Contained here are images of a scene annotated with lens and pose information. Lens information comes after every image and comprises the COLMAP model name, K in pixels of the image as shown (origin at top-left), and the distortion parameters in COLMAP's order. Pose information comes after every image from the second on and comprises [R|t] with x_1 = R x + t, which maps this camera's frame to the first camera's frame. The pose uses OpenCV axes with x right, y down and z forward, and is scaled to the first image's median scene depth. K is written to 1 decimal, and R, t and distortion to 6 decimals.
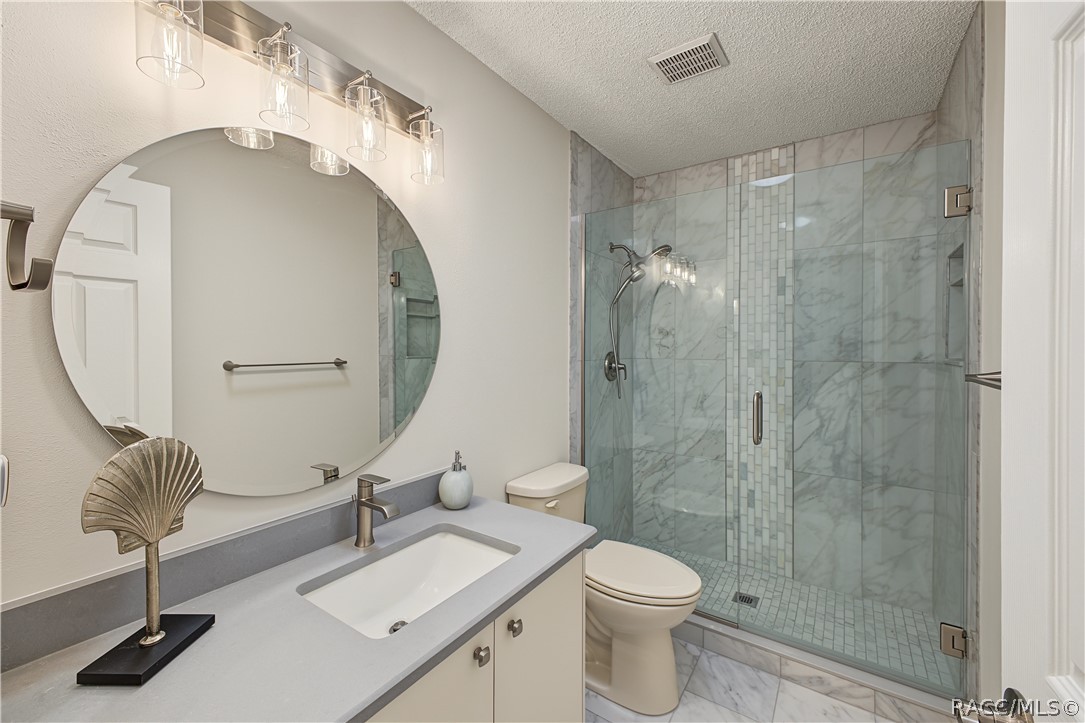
lens RADIAL K [[433.4, 0, 544.3], [0, 433.4, 350.3], [0, 0, 1]] dist [0.014143, -0.000682]
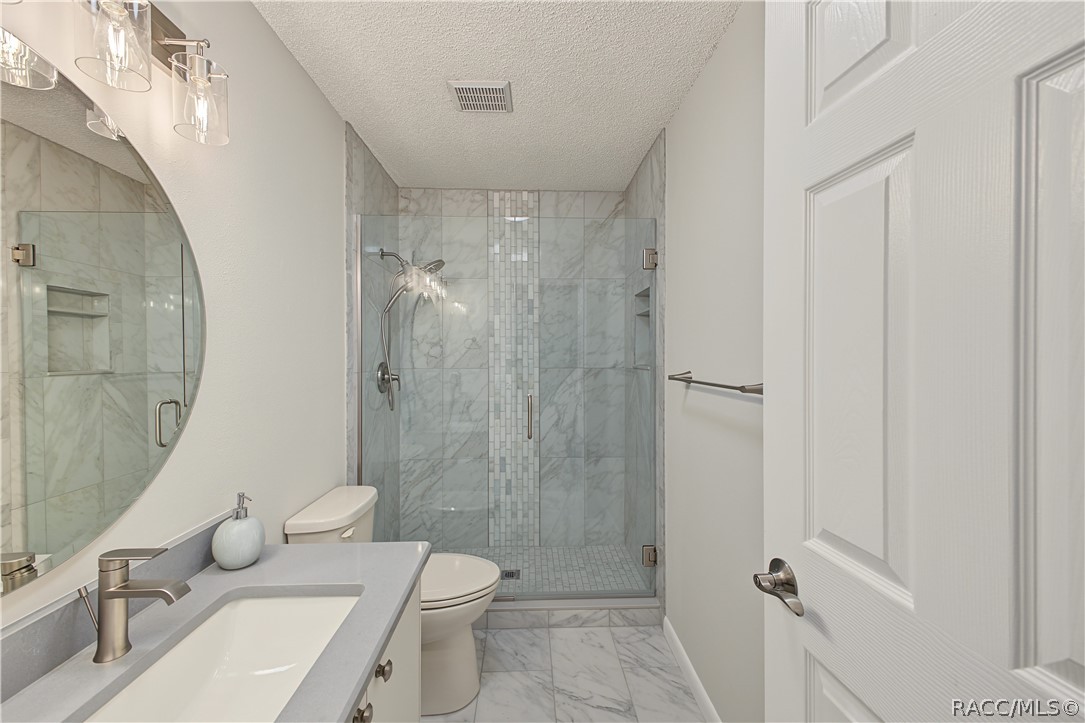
lens RADIAL K [[421.3, 0, 538.3], [0, 421.3, 358.6], [0, 0, 1]] dist [0.028808, -0.009773]
pose [[0.812484, -0.006634, 0.582945, -0.127974], [0.007622, 0.999971, 0.000757, -0.003882], [-0.582933, 0.003828, 0.812511, 0.037477]]
